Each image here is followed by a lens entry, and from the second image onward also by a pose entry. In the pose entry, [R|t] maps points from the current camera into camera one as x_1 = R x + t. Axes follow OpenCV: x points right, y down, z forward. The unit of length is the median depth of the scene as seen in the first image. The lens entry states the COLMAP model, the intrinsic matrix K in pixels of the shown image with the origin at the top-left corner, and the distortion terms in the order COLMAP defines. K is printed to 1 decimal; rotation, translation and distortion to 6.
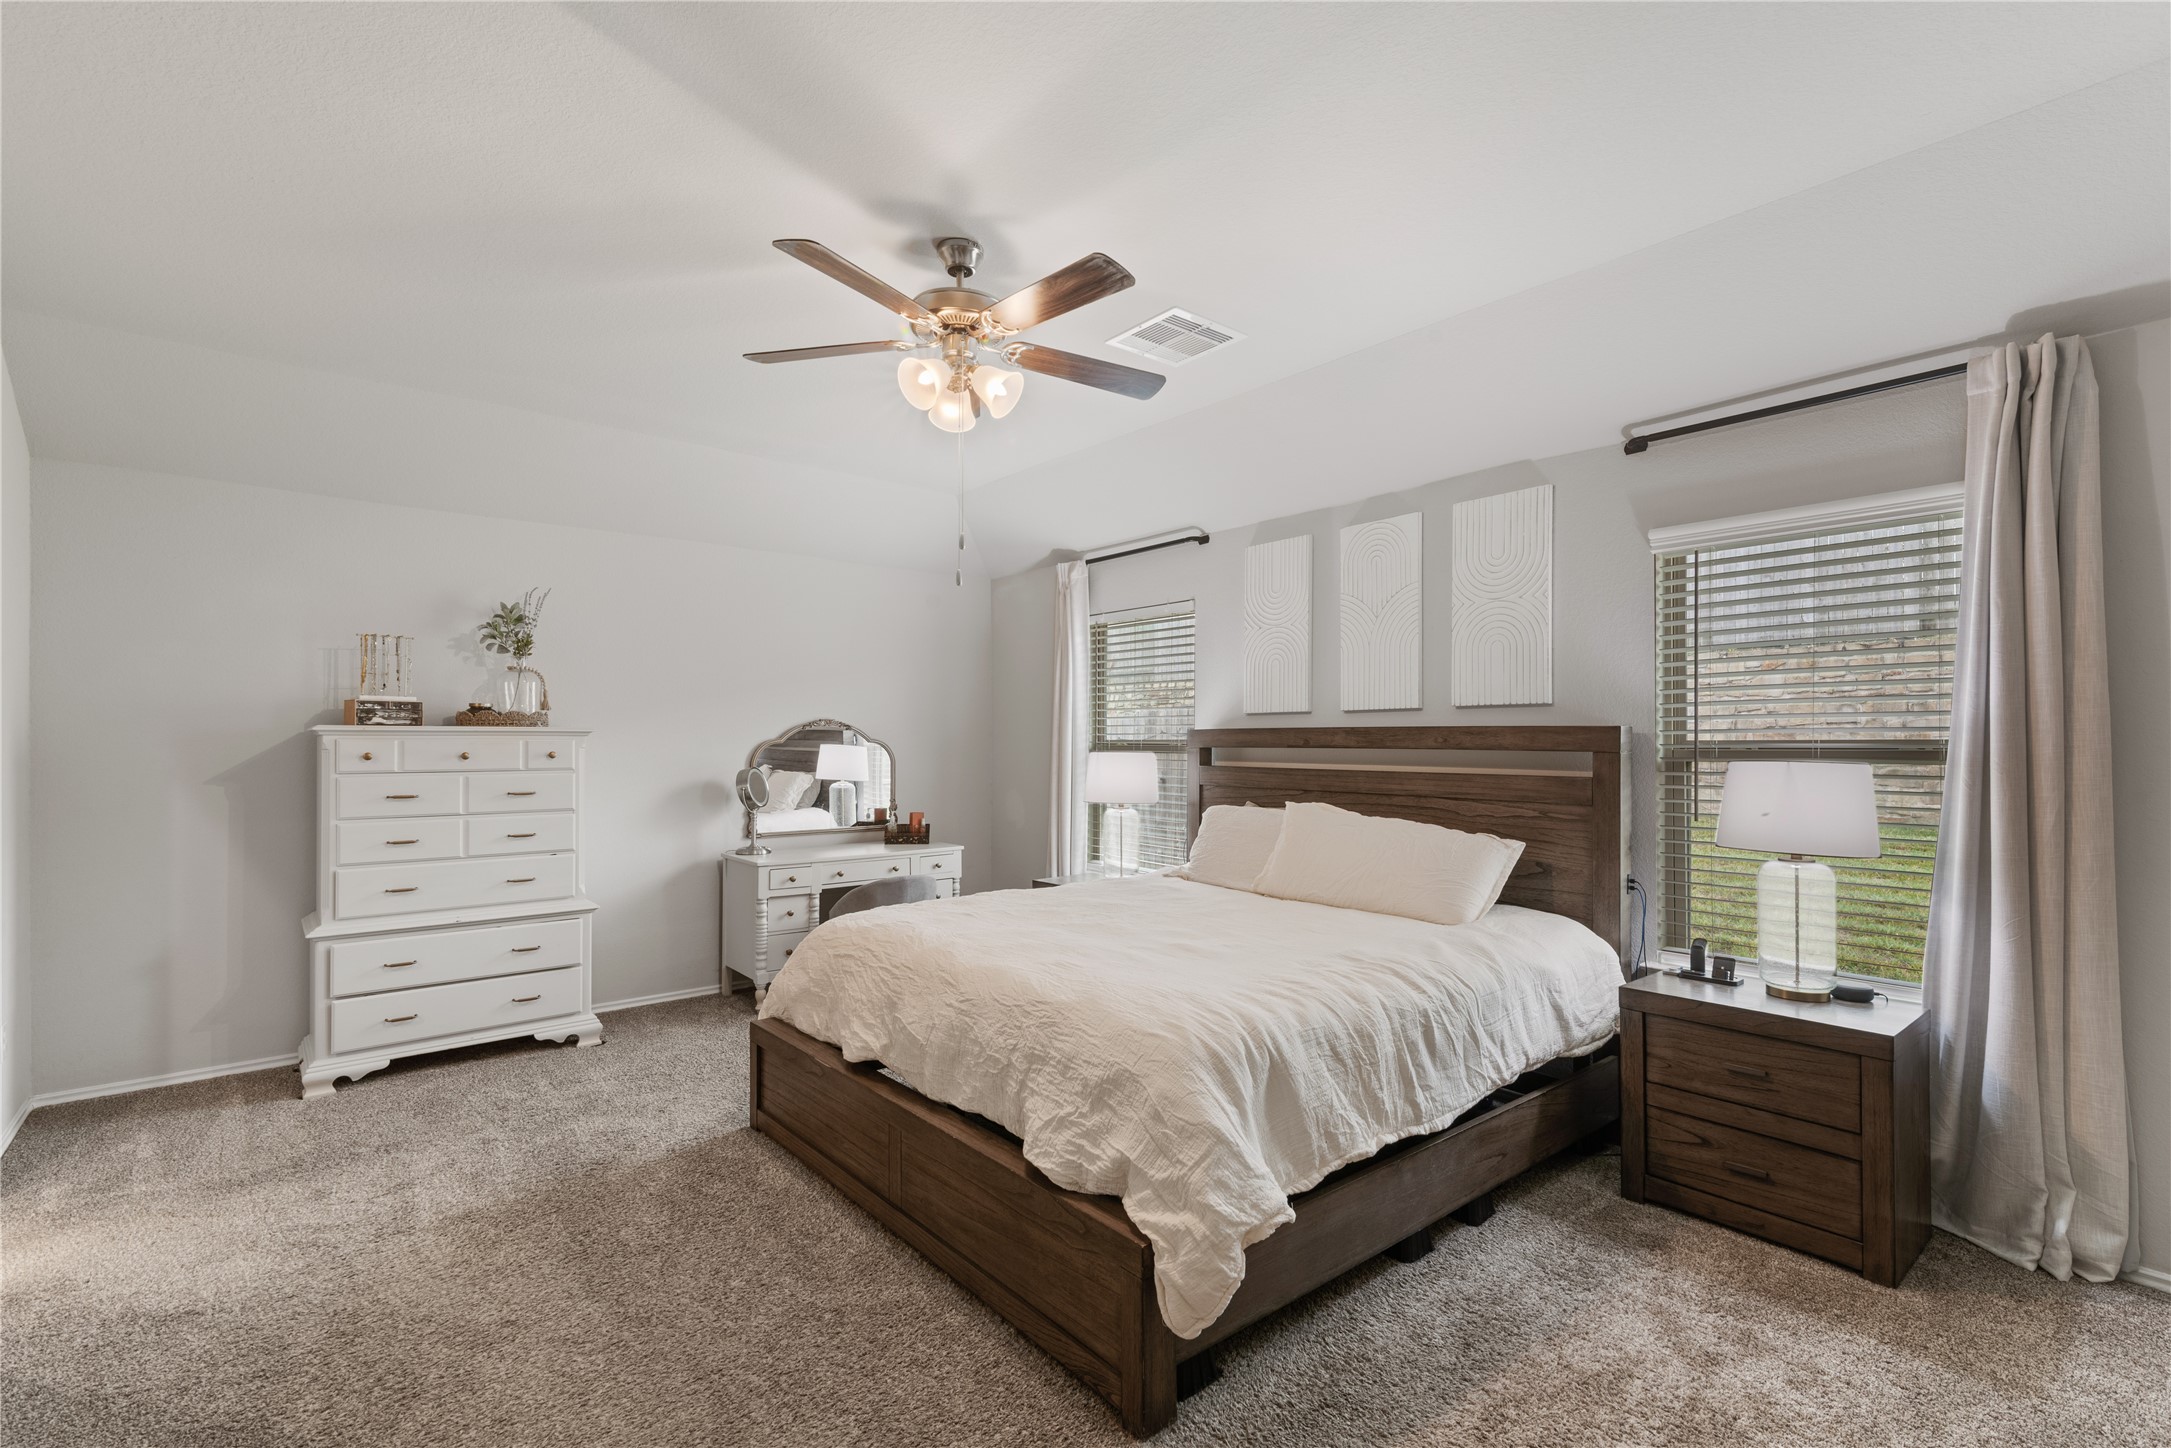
lens RADIAL K [[980.6, 0, 1091.1], [0, 980.6, 741.0], [0, 0, 1]] dist [0.017766, -0.001497]
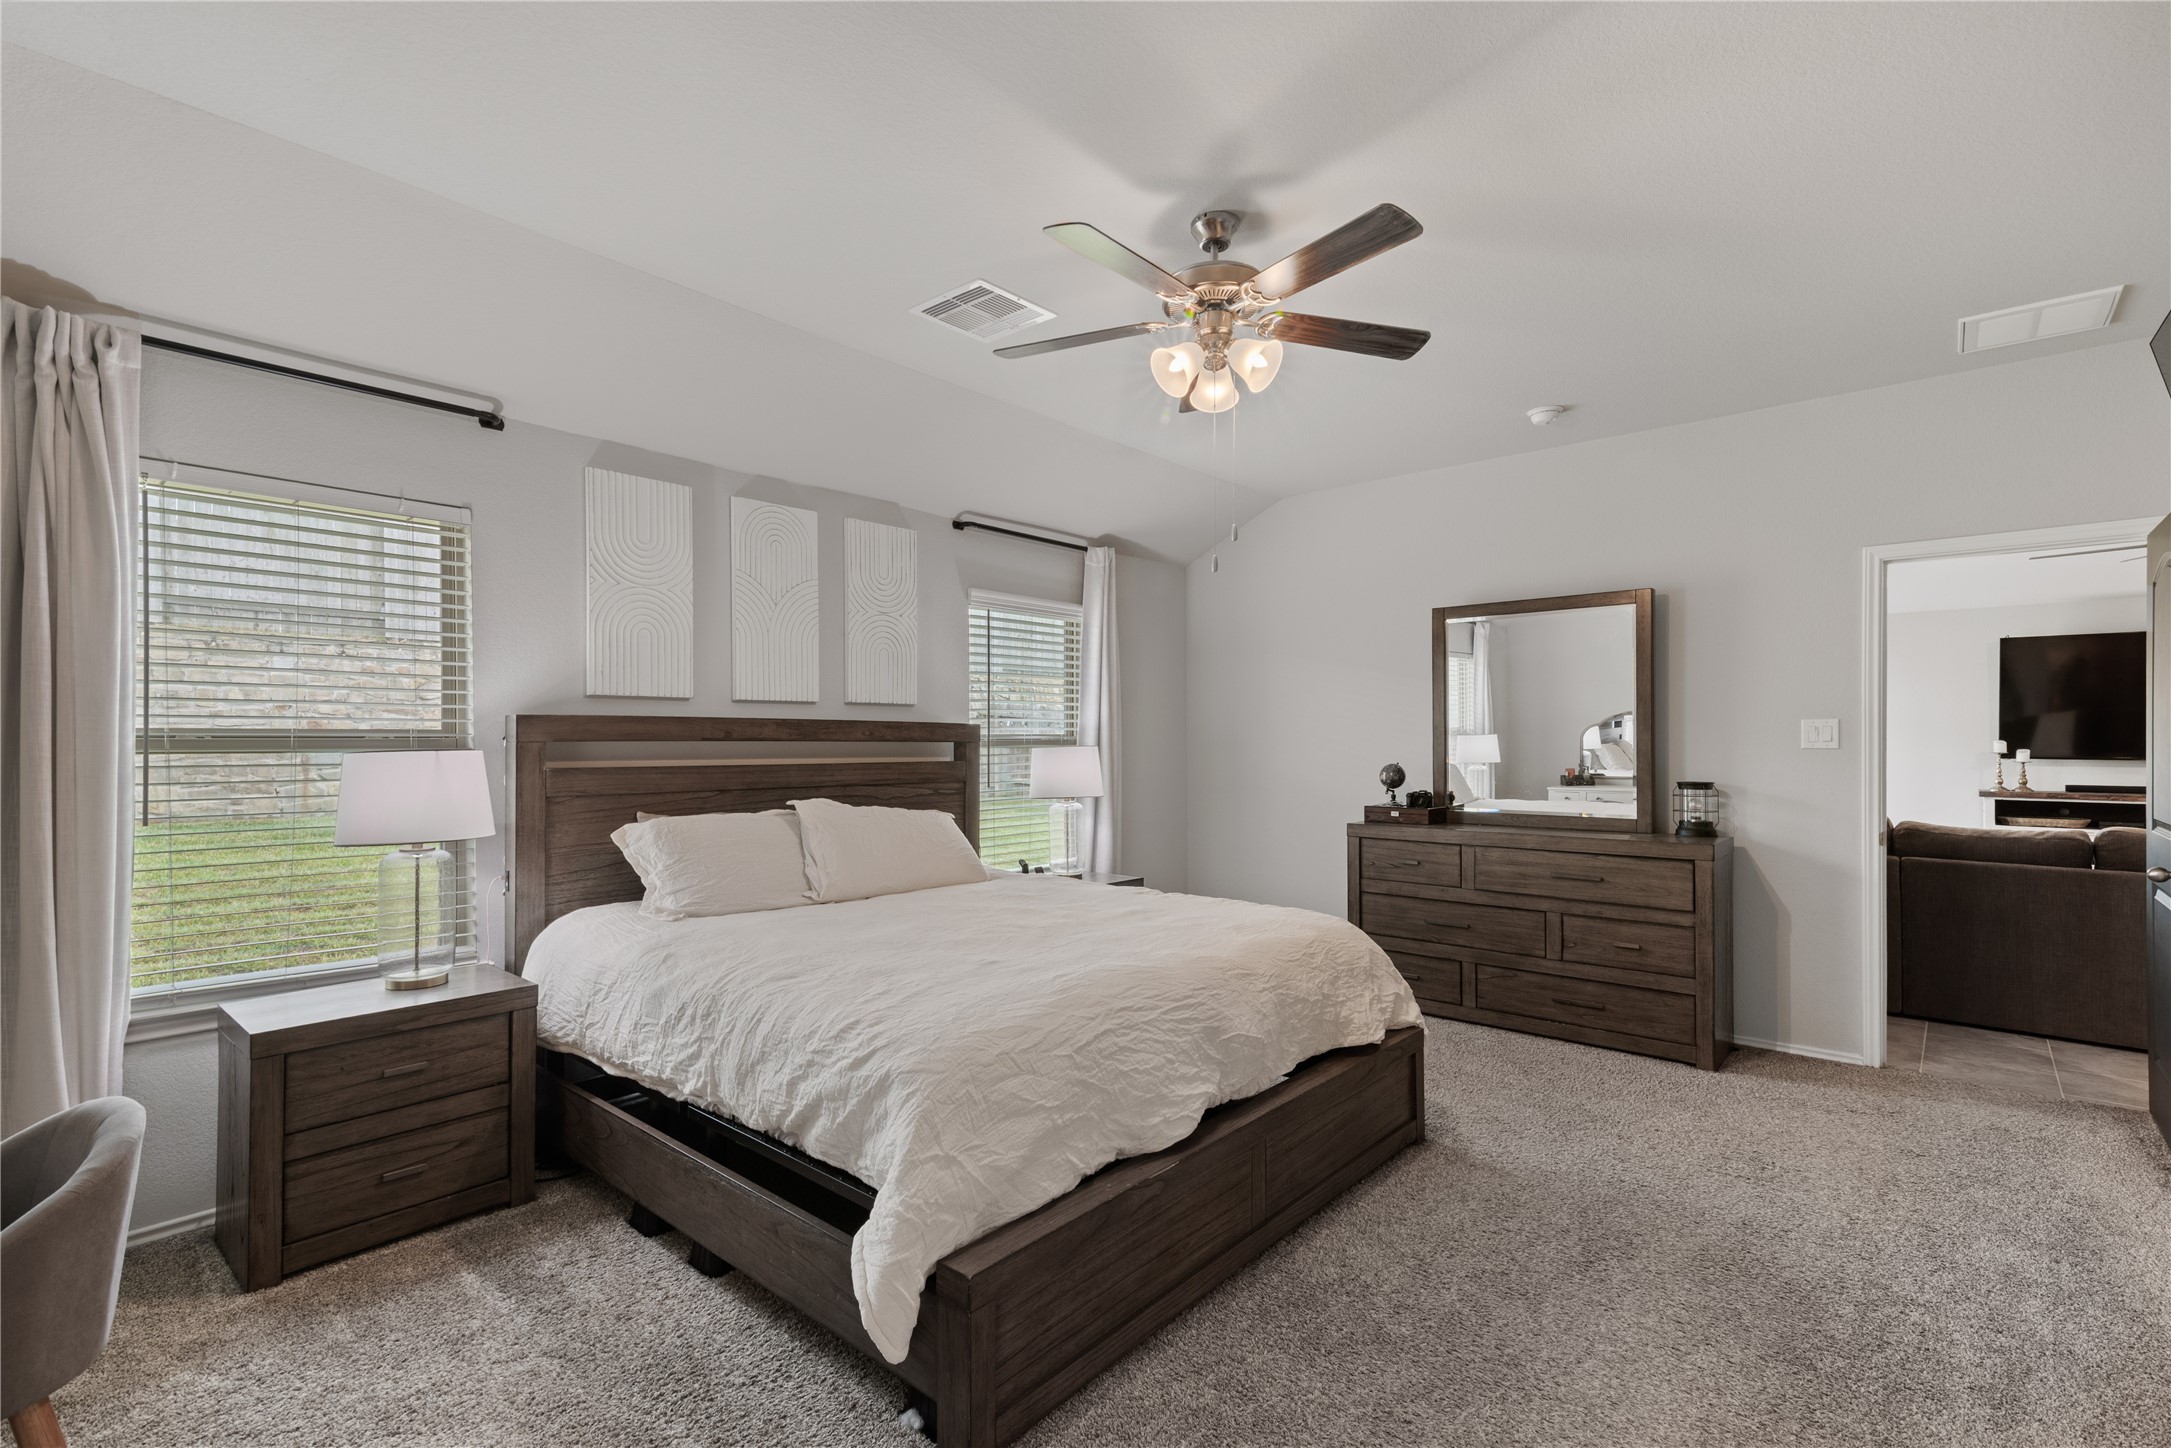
lens RADIAL K [[980.6, 0, 1091.1], [0, 980.6, 741.0], [0, 0, 1]] dist [0.017766, -0.001497]
pose [[-0.151269, -0.002329, 0.988490, -0.772089], [-0.004440, 0.999989, 0.001677, 0.005790], [-0.988483, -0.004135, -0.151277, 0.912643]]
